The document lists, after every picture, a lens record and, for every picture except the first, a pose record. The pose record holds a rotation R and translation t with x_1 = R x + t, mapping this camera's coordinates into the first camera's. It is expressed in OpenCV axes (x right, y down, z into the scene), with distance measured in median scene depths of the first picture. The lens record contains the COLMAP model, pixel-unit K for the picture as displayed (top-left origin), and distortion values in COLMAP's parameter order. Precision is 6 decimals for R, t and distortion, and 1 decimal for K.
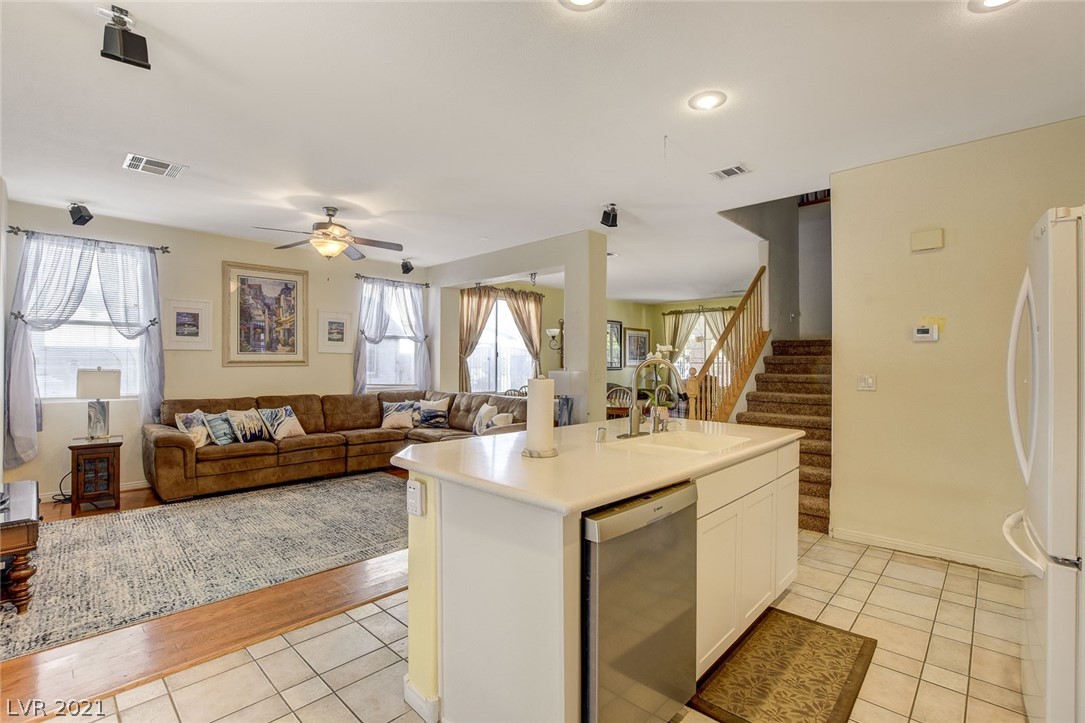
lens RADIAL K [[480.4, 0, 545.3], [0, 480.4, 363.0], [0, 0, 1]] dist [-0.025109, 0.000053]
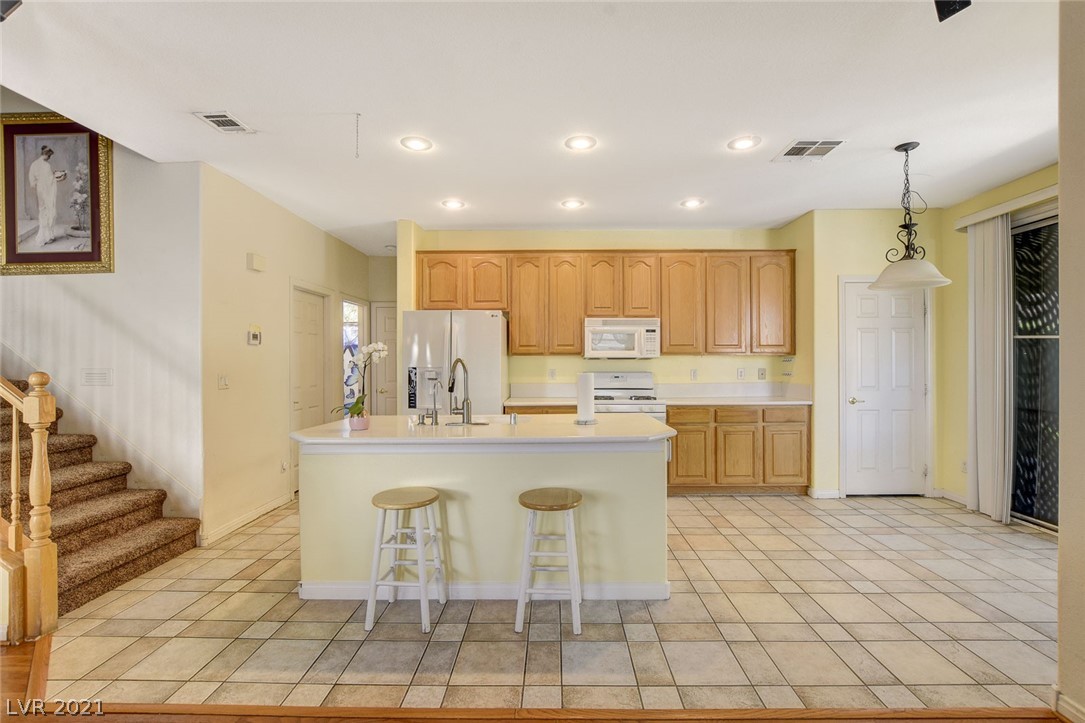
lens RADIAL K [[482.7, 0, 550.1], [0, 482.7, 361.8], [0, 0, 1]] dist [-0.026003, 0.008117]
pose [[-0.673128, -0.000149, 0.739526, -0.405020], [0.002067, 0.999996, 0.002083, -0.001414], [-0.739523, 0.002931, -0.673125, 0.807991]]
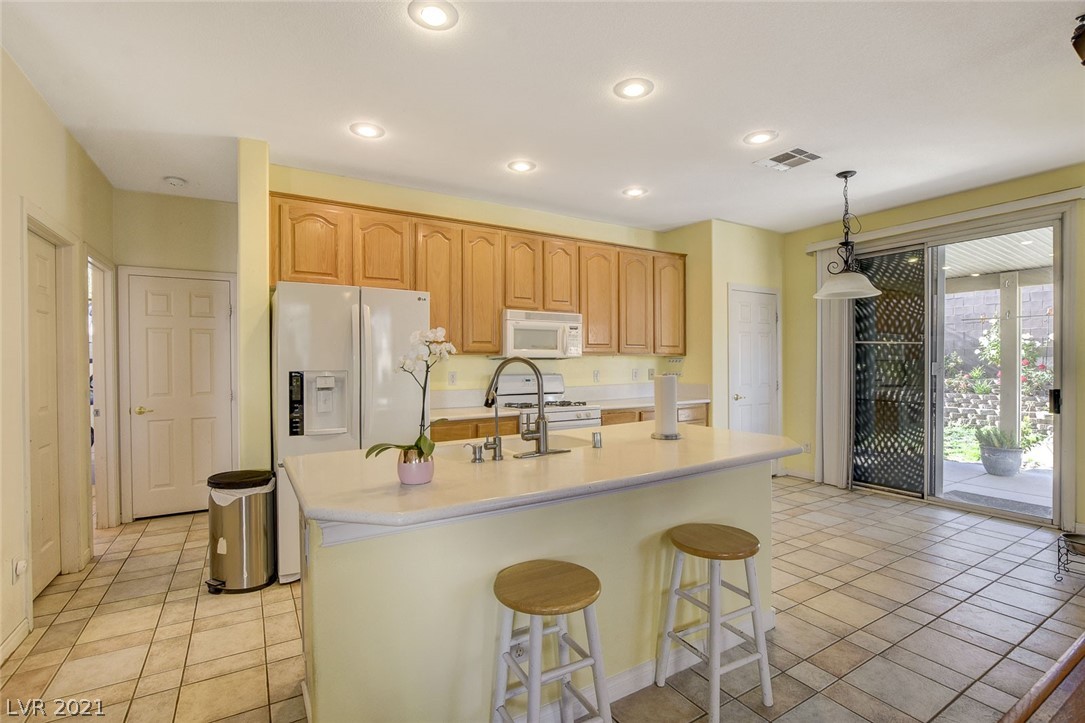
lens RADIAL K [[499.8, 0, 548.6], [0, 499.8, 363.4], [0, 0, 1]] dist [-0.028154, 0.000703]
pose [[-0.963959, 0.002468, 0.266039, -0.022558], [0.003350, 0.999990, 0.002859, 0.000380], [-0.266029, 0.003648, -0.963958, 0.879842]]
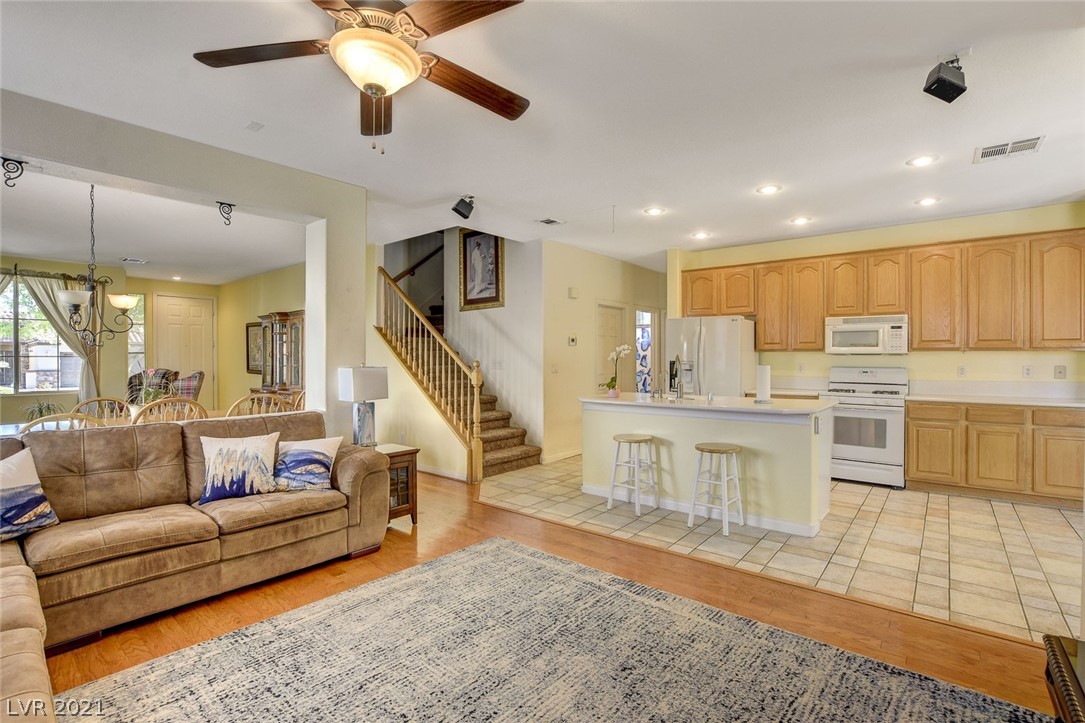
lens RADIAL K [[499.8, 0, 548.6], [0, 499.8, 363.4], [0, 0, 1]] dist [-0.028154, 0.000703]
pose [[-0.069358, -0.014650, 0.997484, -0.781301], [-0.000561, 0.999893, 0.014647, -0.001395], [-0.997592, 0.000456, -0.069358, 0.788200]]
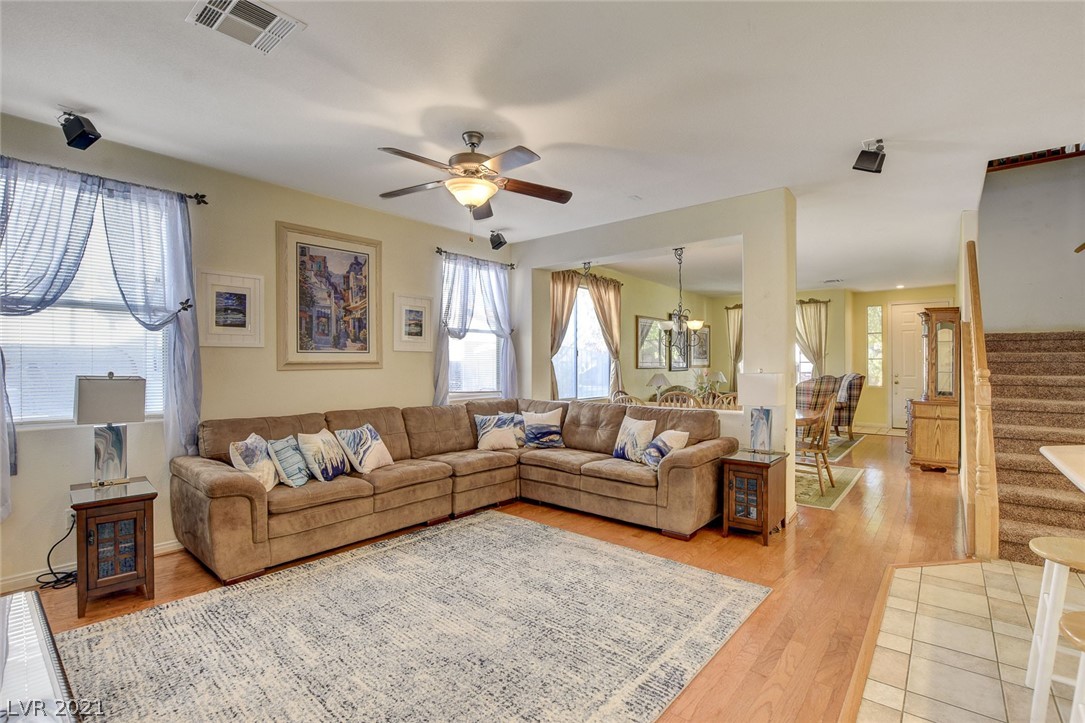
lens RADIAL K [[486.0, 0, 546.3], [0, 486.0, 366.1], [0, 0, 1]] dist [-0.025659, 0.000307]
pose [[0.997987, -0.006222, 0.063119, -0.349925], [0.005904, 0.999969, 0.005219, -0.000427], [-0.063150, -0.004836, 0.997992, 0.277368]]
